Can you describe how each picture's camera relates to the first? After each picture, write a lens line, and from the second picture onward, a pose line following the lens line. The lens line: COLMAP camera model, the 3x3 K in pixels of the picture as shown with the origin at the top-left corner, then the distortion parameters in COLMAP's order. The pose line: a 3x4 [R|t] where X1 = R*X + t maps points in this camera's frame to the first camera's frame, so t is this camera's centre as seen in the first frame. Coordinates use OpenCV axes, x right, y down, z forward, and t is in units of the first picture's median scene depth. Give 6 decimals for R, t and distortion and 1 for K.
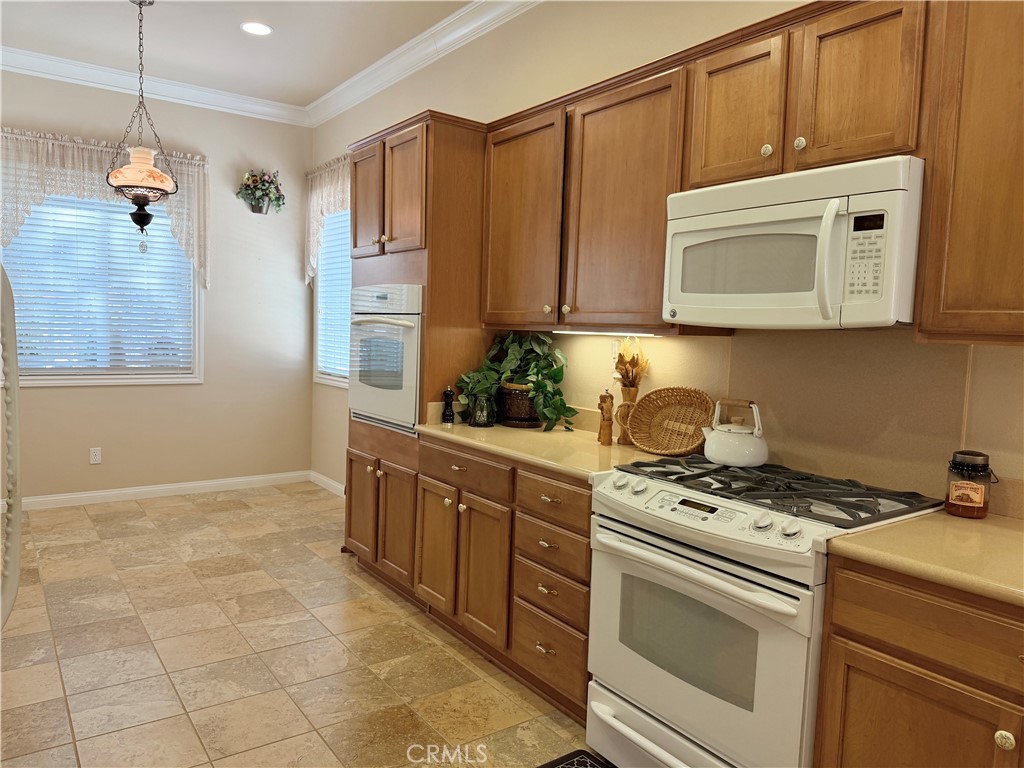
lens RADIAL K [[727.7, 0, 512.9], [0, 727.7, 387.7], [0, 0, 1]] dist [-0.005756, -0.005094]
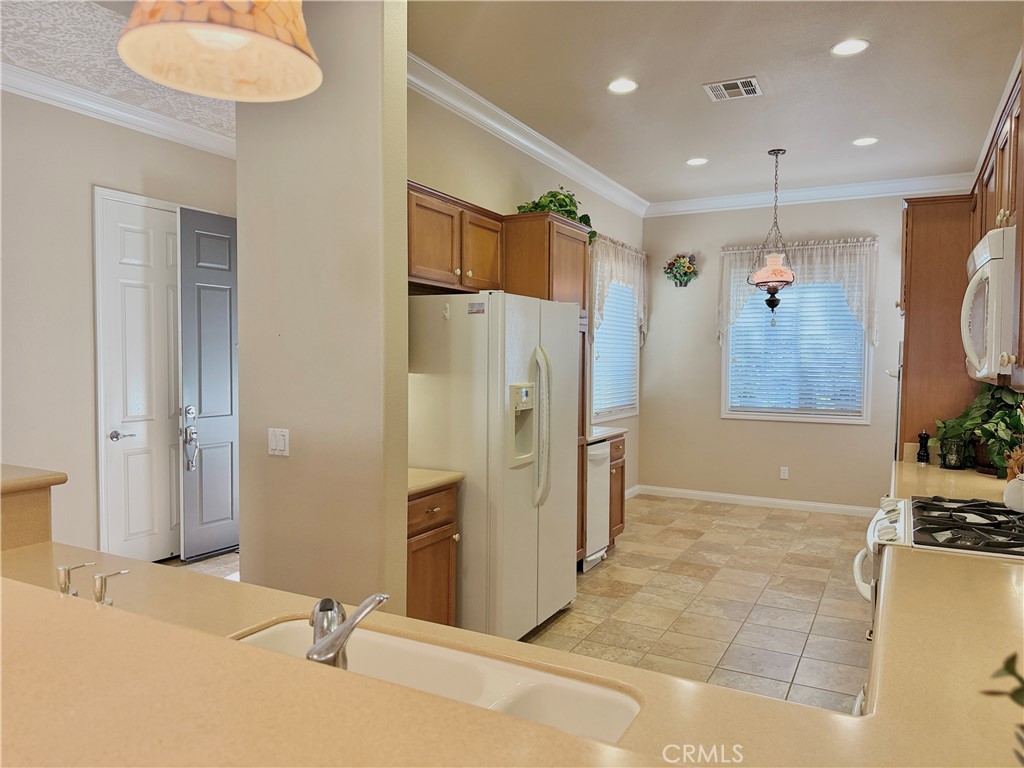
lens RADIAL K [[718.2, 0, 512.0], [0, 718.2, 384.0], [0, 0, 1]] dist [0.075509, -0.101510]
pose [[0.436739, 0.004283, -0.899578, 0.731346], [-0.068988, 0.997203, -0.028745, 0.004131], [0.896939, 0.074614, 0.435813, -0.094445]]
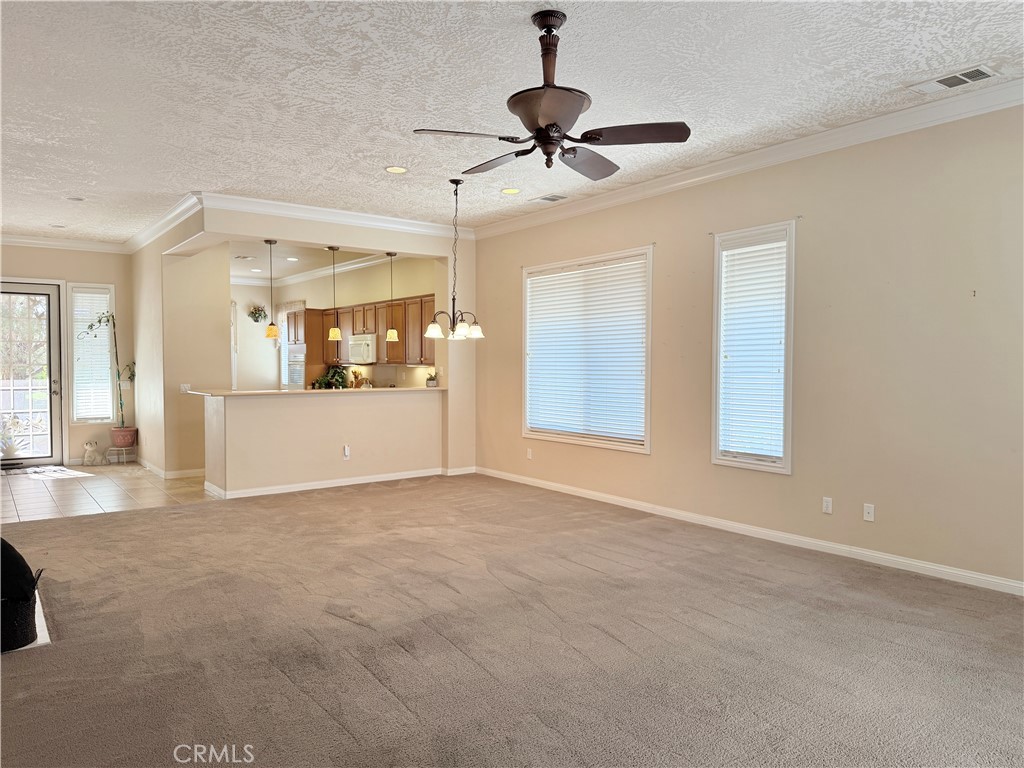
lens RADIAL K [[718.2, 0, 512.0], [0, 718.2, 384.0], [0, 0, 1]] dist [0.075509, -0.101510]
pose [[0.999363, -0.032346, 0.015066, 0.955026], [0.033063, 0.998196, -0.050109, 0.254523], [-0.013418, 0.050576, 0.998630, -2.945570]]
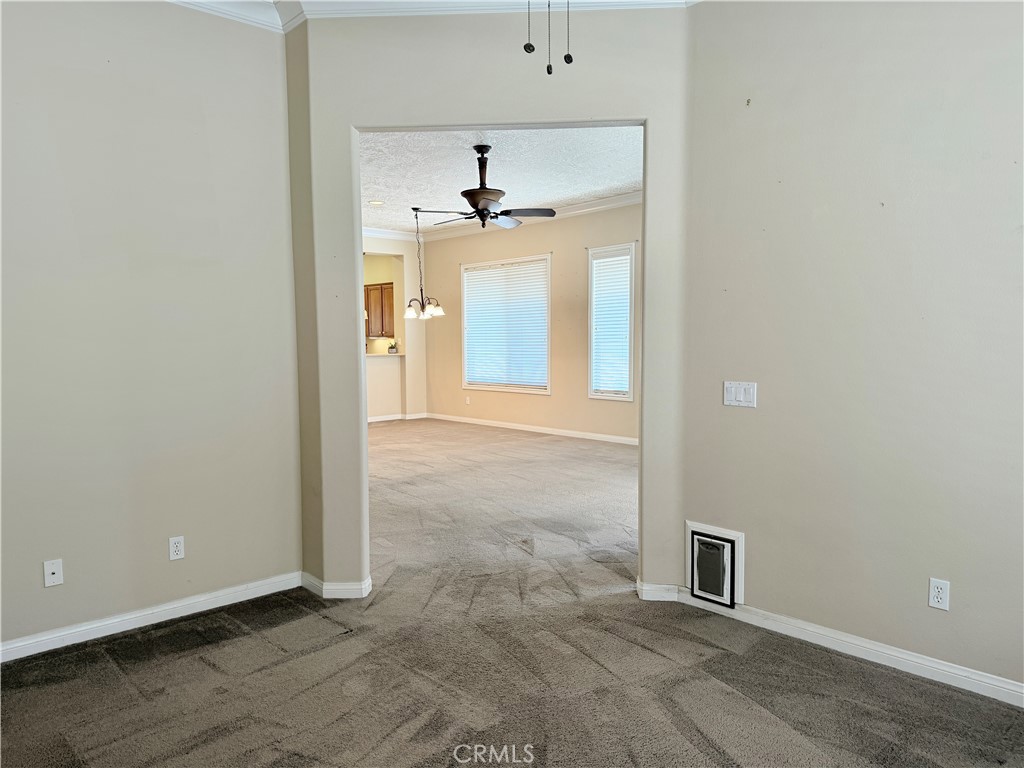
lens RADIAL K [[721.1, 0, 514.2], [0, 721.1, 382.5], [0, 0, 1]] dist [0.063060, -0.085220]
pose [[0.991840, -0.047631, 0.118256, 0.852511], [0.049631, 0.998669, -0.014024, 0.355673], [-0.117431, 0.019779, 0.992884, -3.993522]]
